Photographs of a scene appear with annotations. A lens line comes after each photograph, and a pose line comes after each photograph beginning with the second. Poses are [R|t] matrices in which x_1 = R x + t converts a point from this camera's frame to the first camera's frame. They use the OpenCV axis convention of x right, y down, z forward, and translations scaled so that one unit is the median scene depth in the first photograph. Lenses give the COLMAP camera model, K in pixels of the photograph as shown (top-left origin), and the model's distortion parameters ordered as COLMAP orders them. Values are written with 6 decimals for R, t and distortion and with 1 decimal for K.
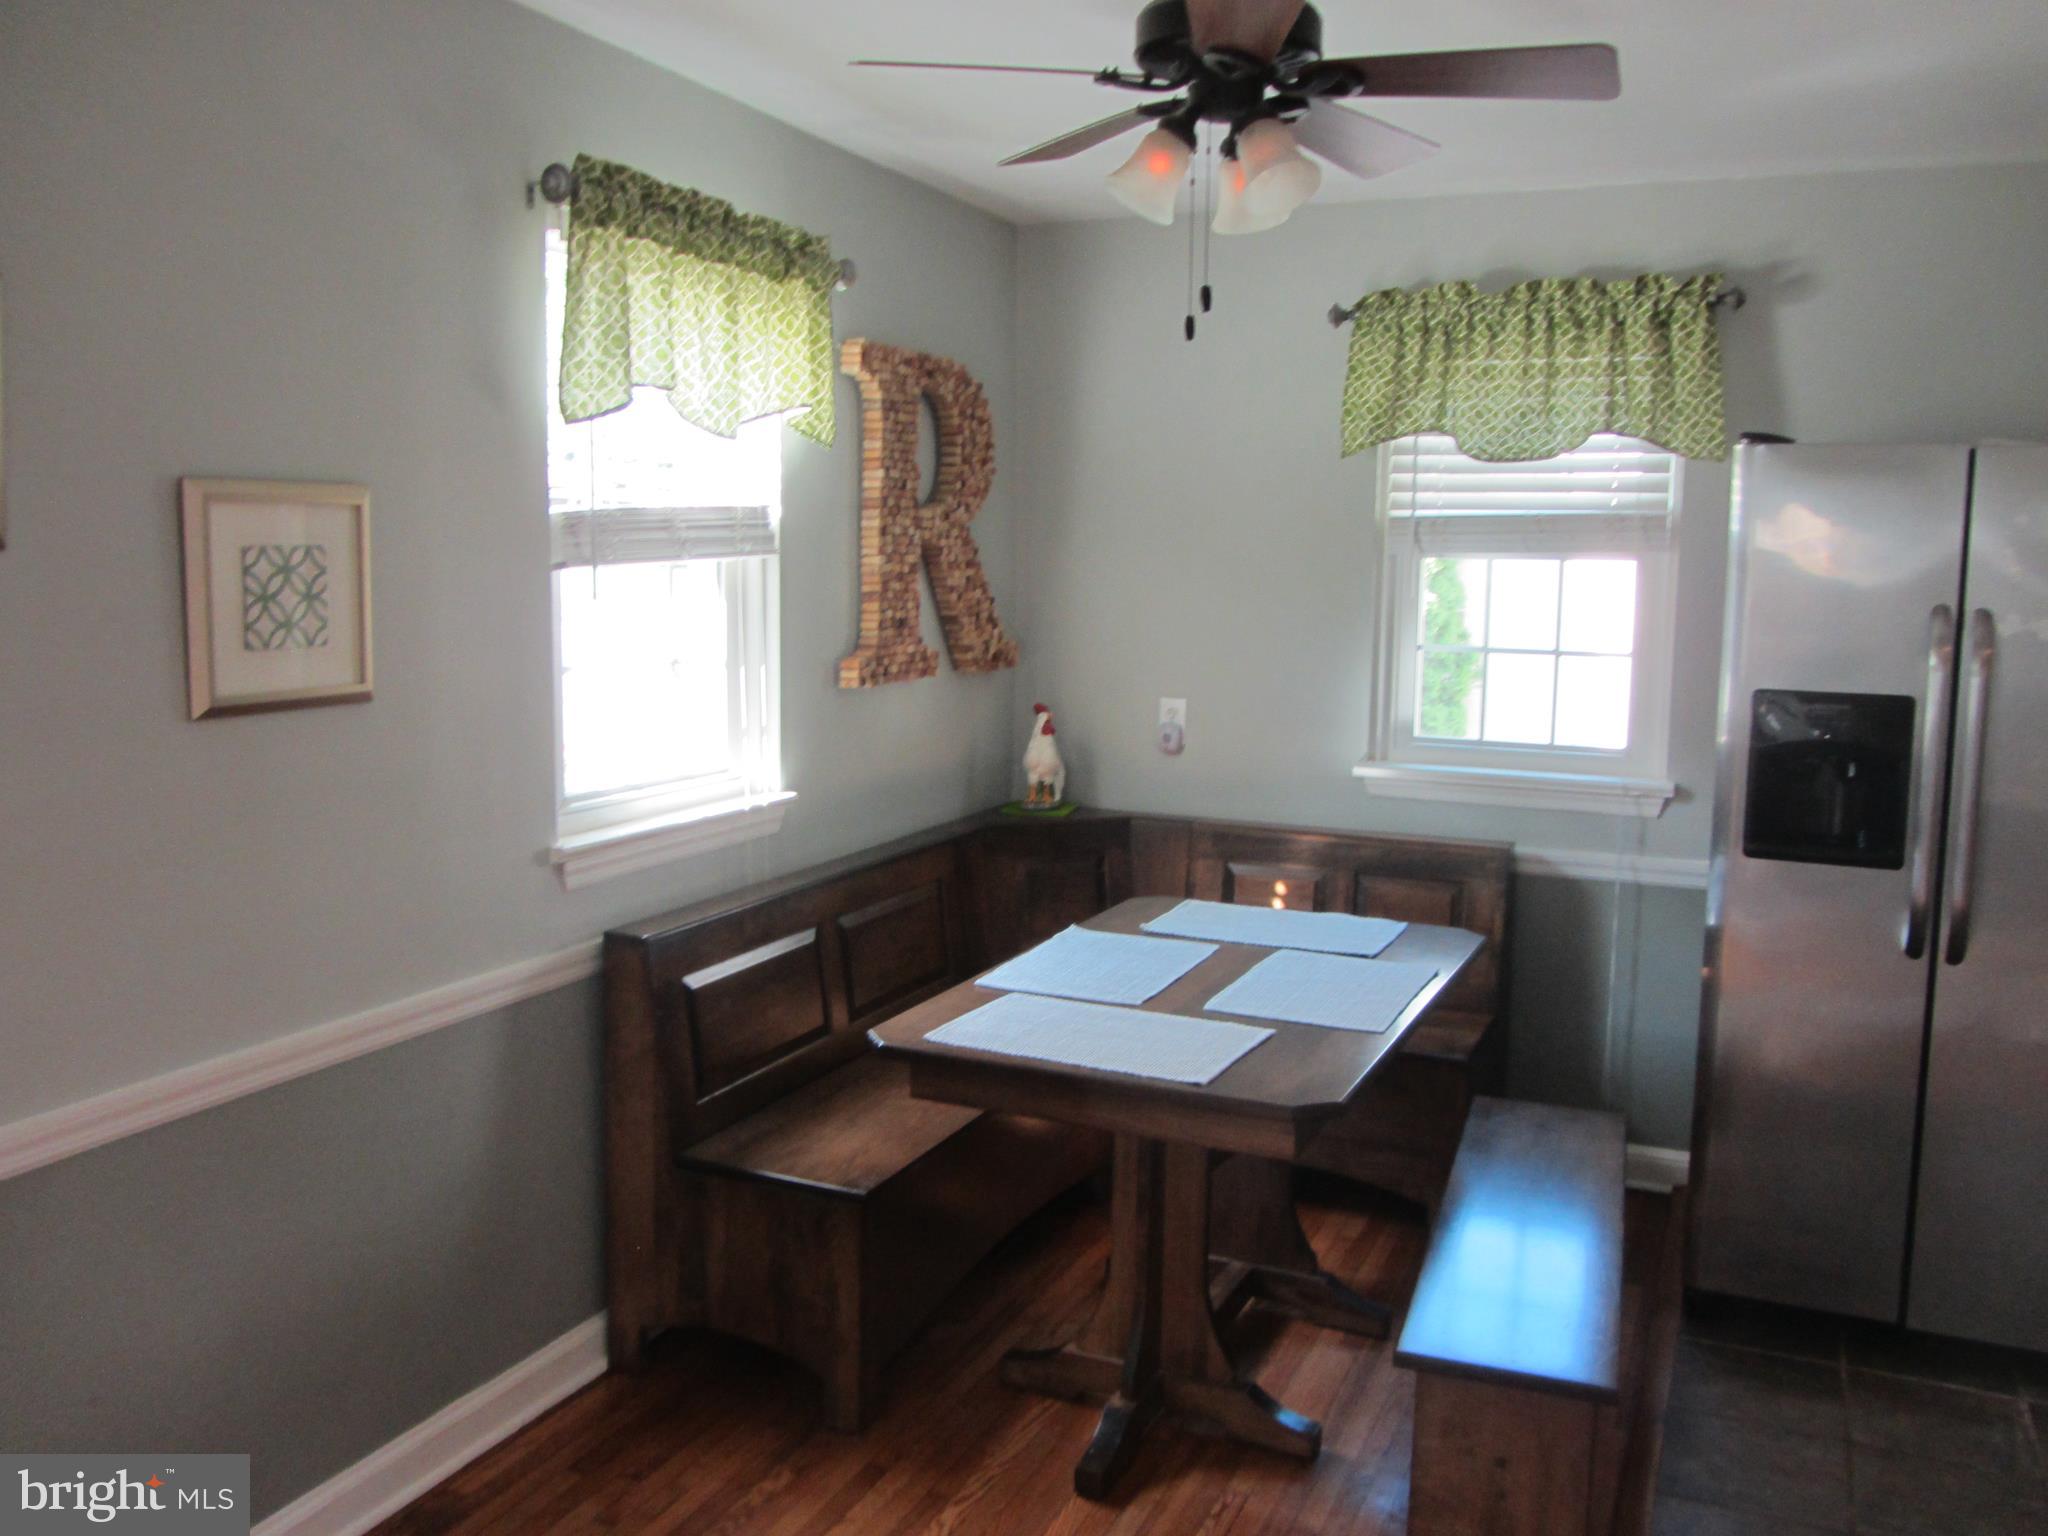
lens RADIAL K [[1690.4, 0, 1026.6], [0, 1690.4, 753.9], [0, 0, 1]] dist [-0.046587, 0.029265]
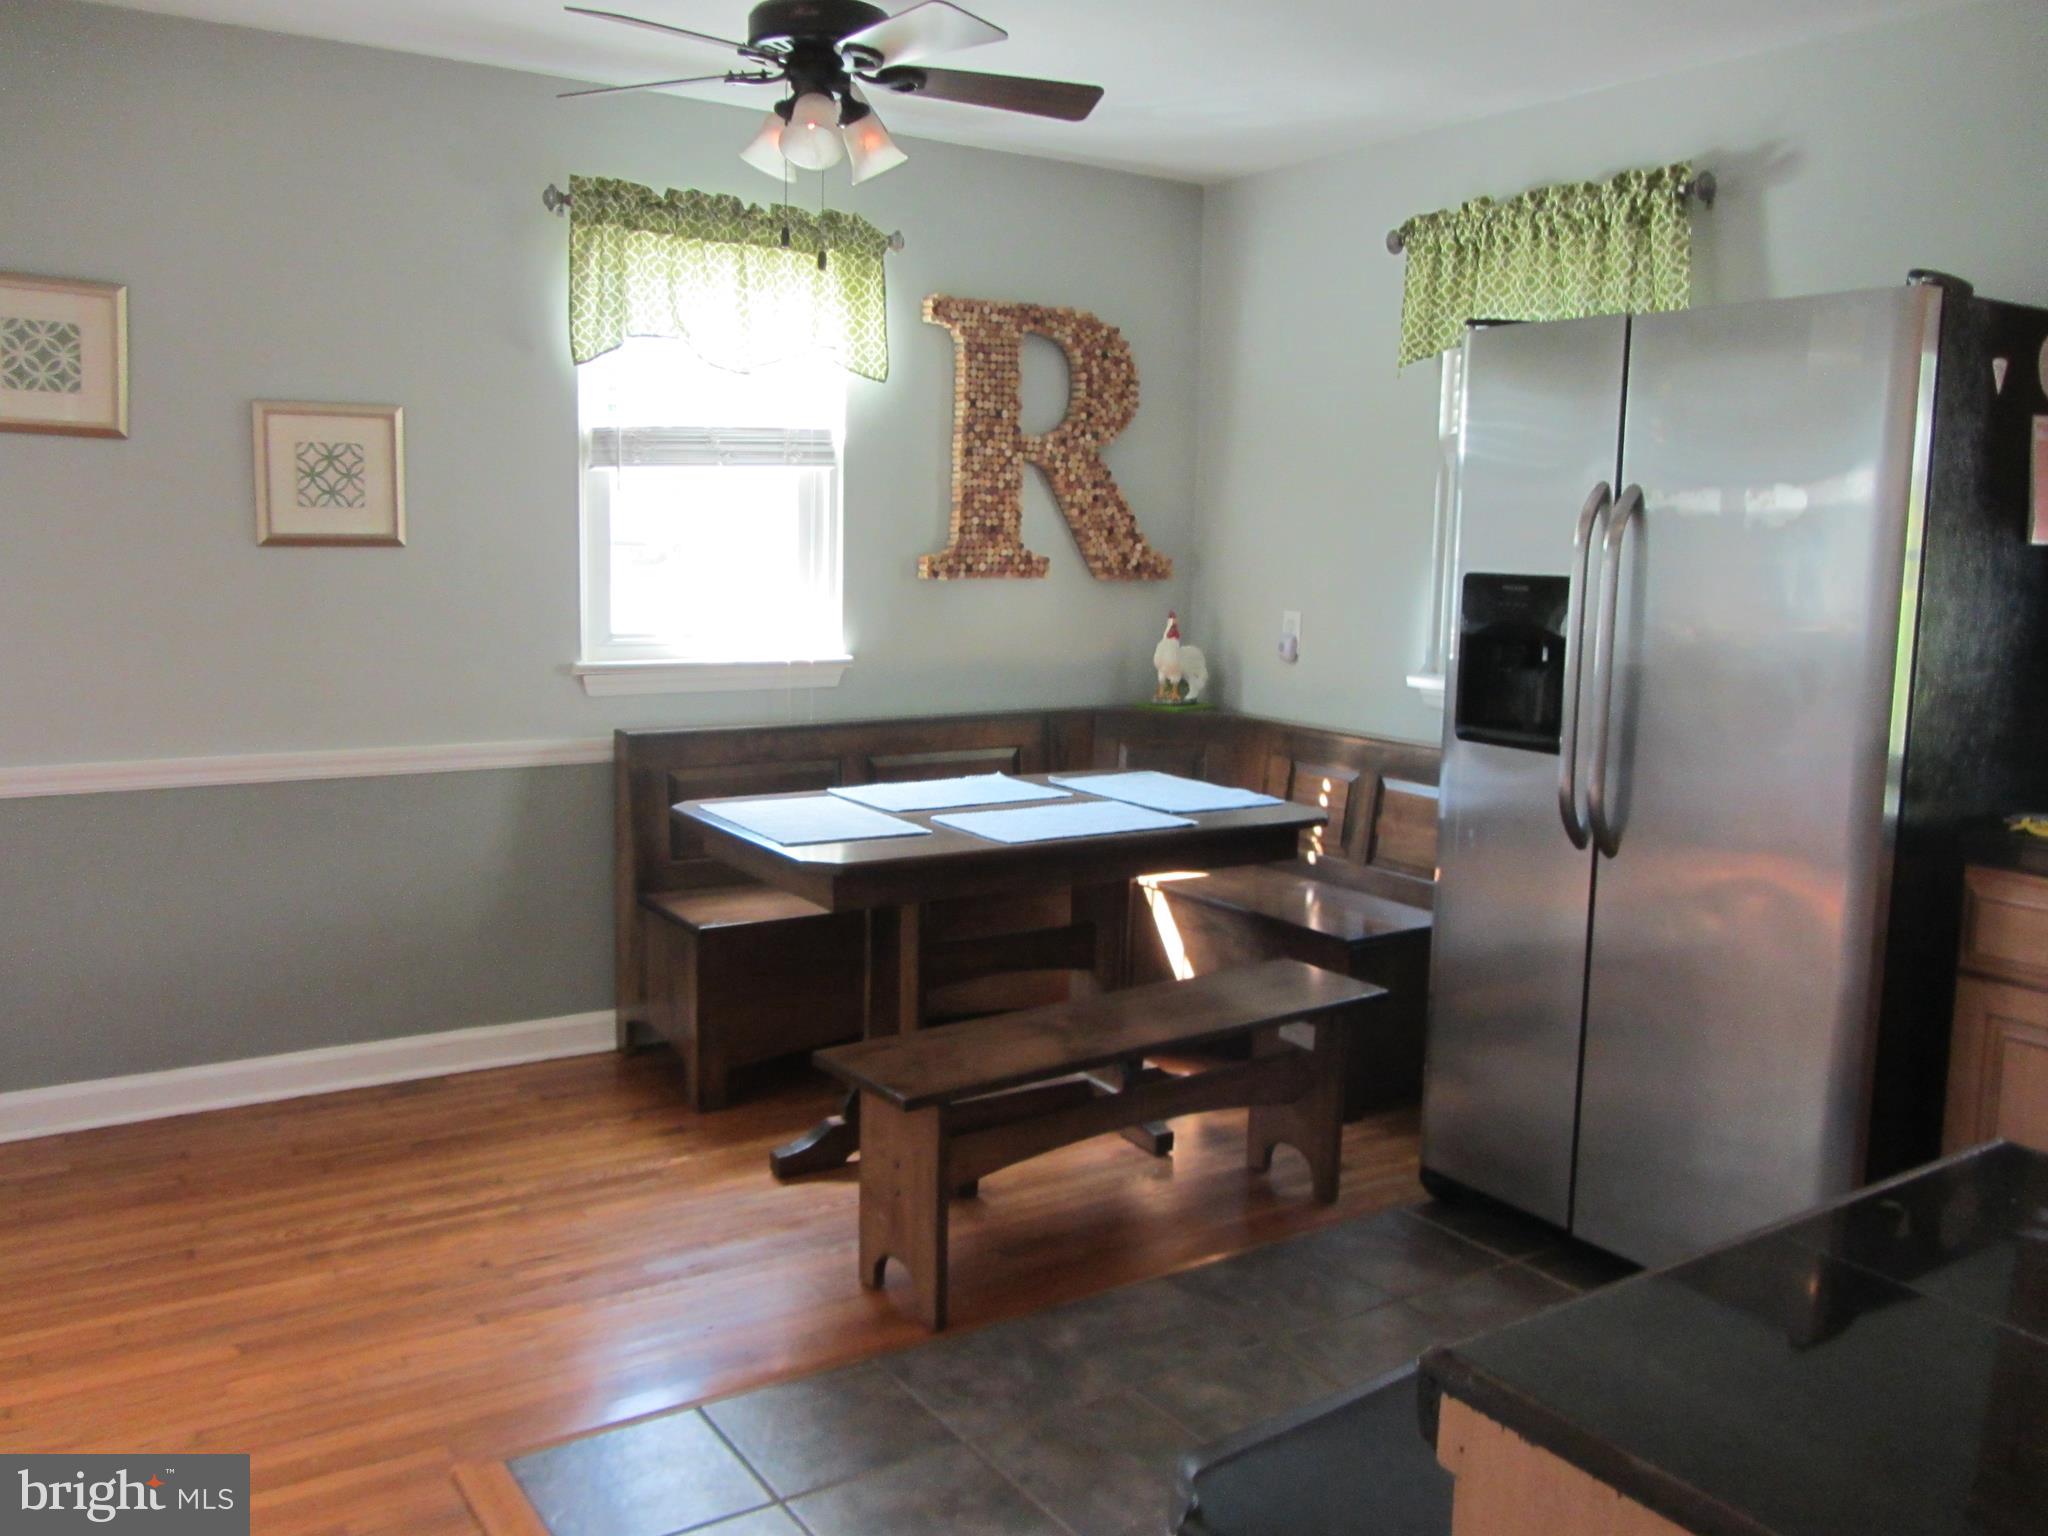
lens RADIAL K [[1690.4, 0, 1027.3], [0, 1690.4, 754.9], [0, 0, 1]] dist [-0.046587, 0.029265]
pose [[0.842341, 0.074715, -0.533741, 0.611911], [-0.073625, 0.997012, 0.023371, 0.053617], [0.533893, 0.019611, 0.845325, 0.000153]]
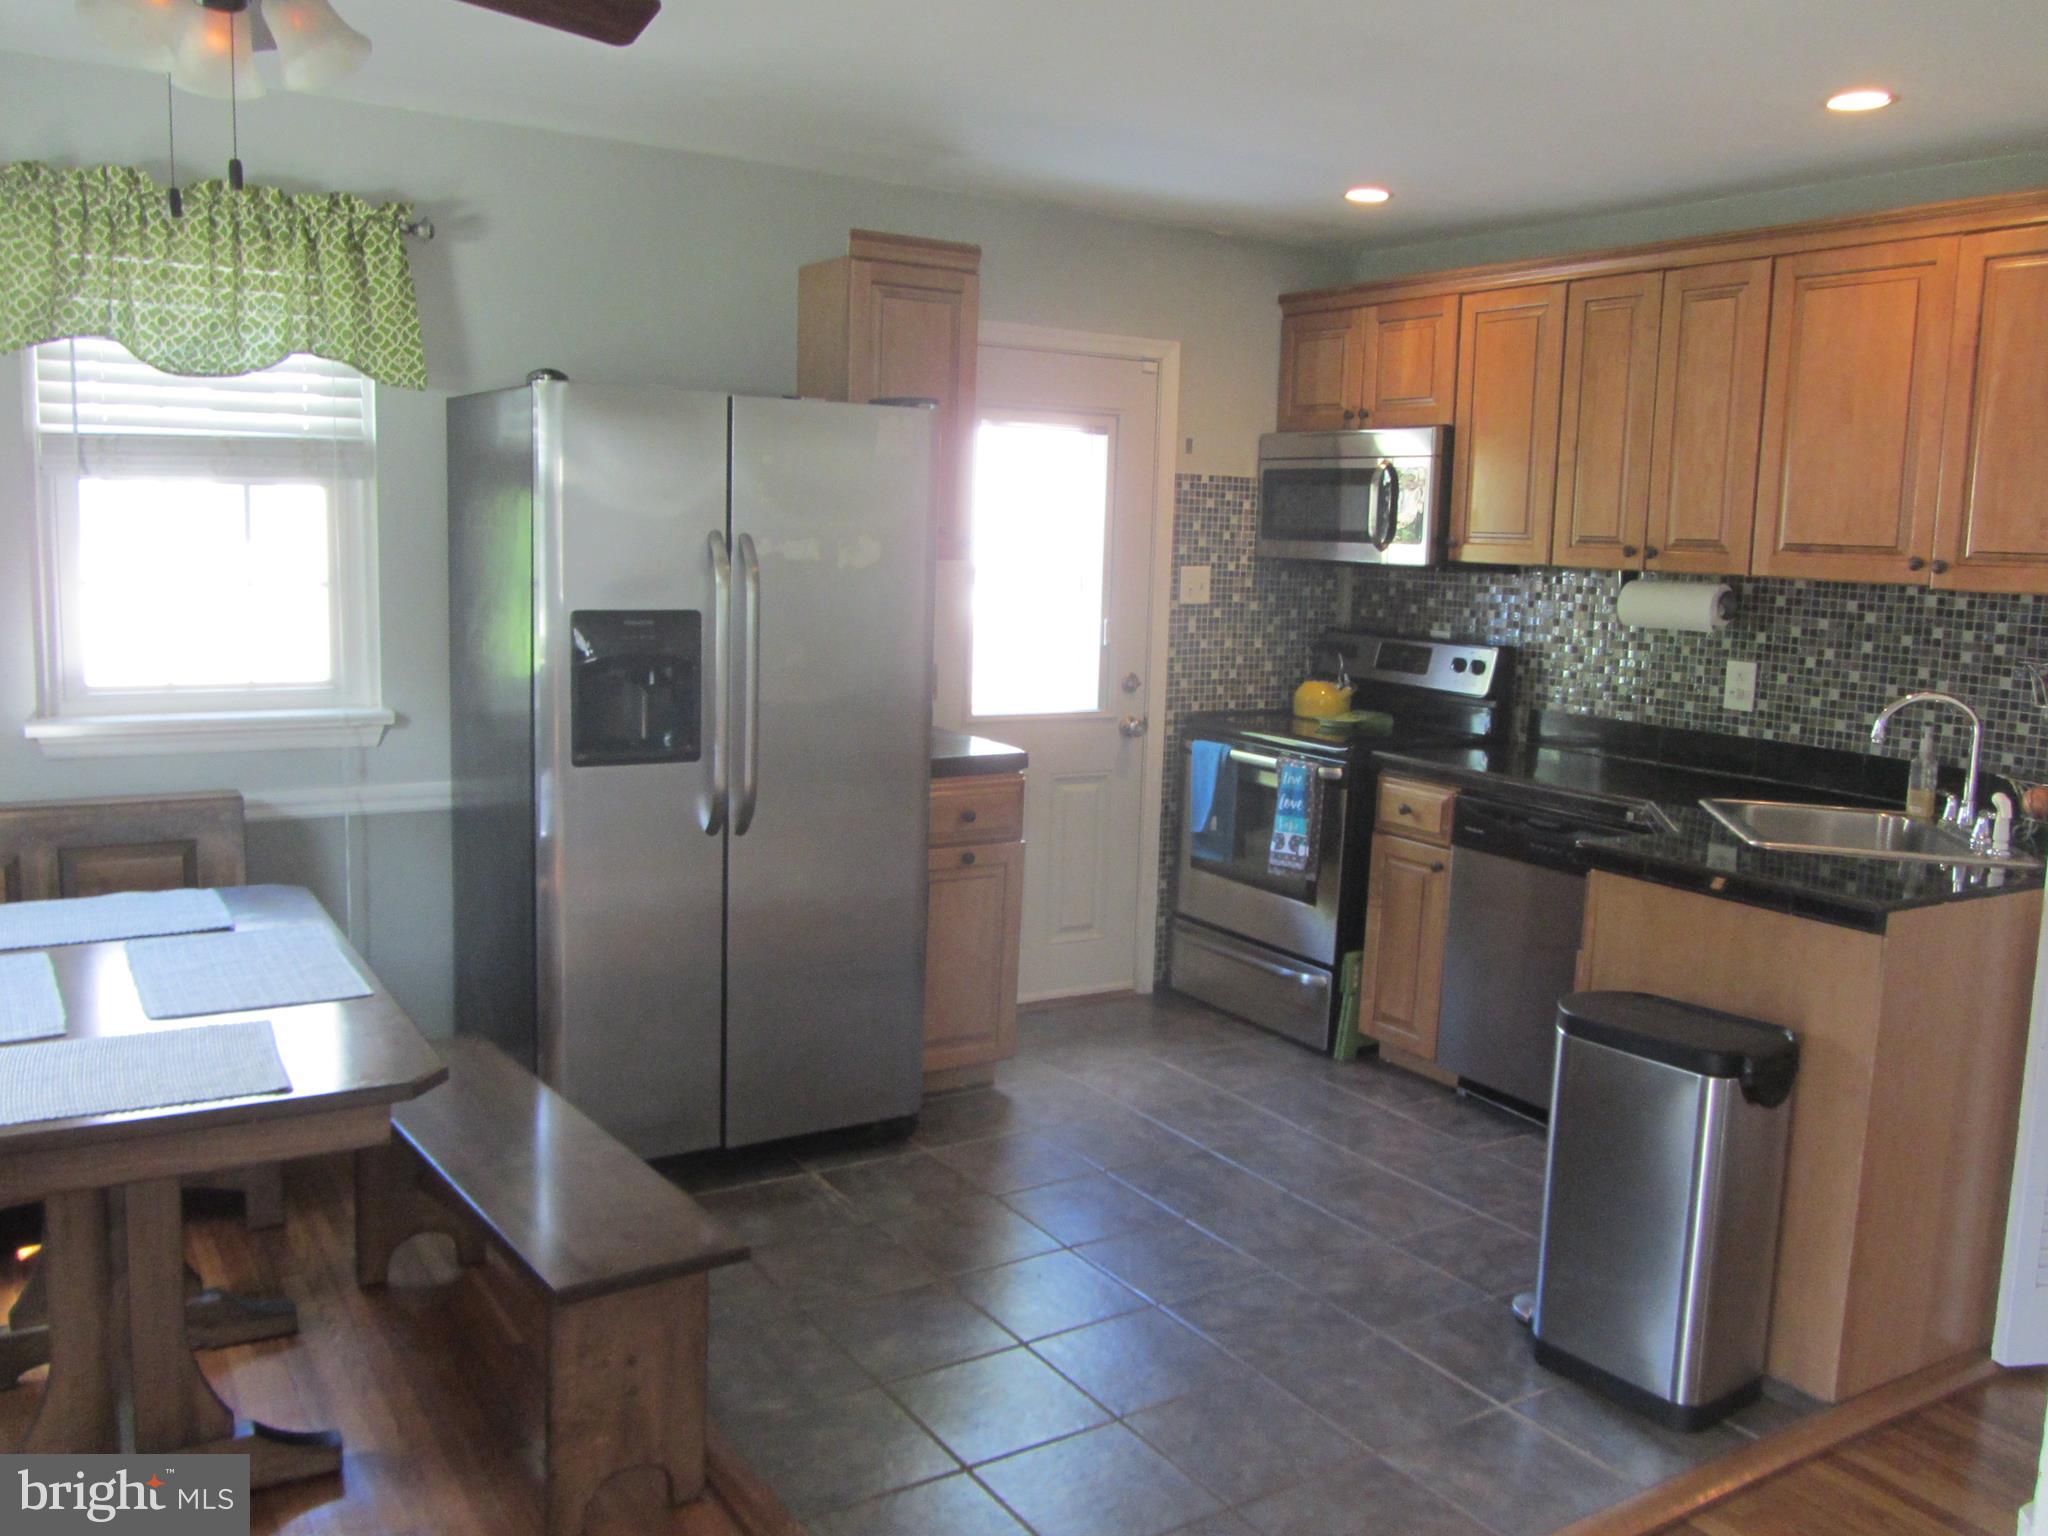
lens RADIAL K [[1690.4, 0, 1030.6], [0, 1690.4, 751.5], [0, 0, 1]] dist [-0.046587, 0.029265]
pose [[0.551478, -0.112044, 0.826630, -0.245744], [0.075174, 0.993582, 0.084521, -0.014443], [-0.830795, 0.015529, 0.556362, 0.125667]]
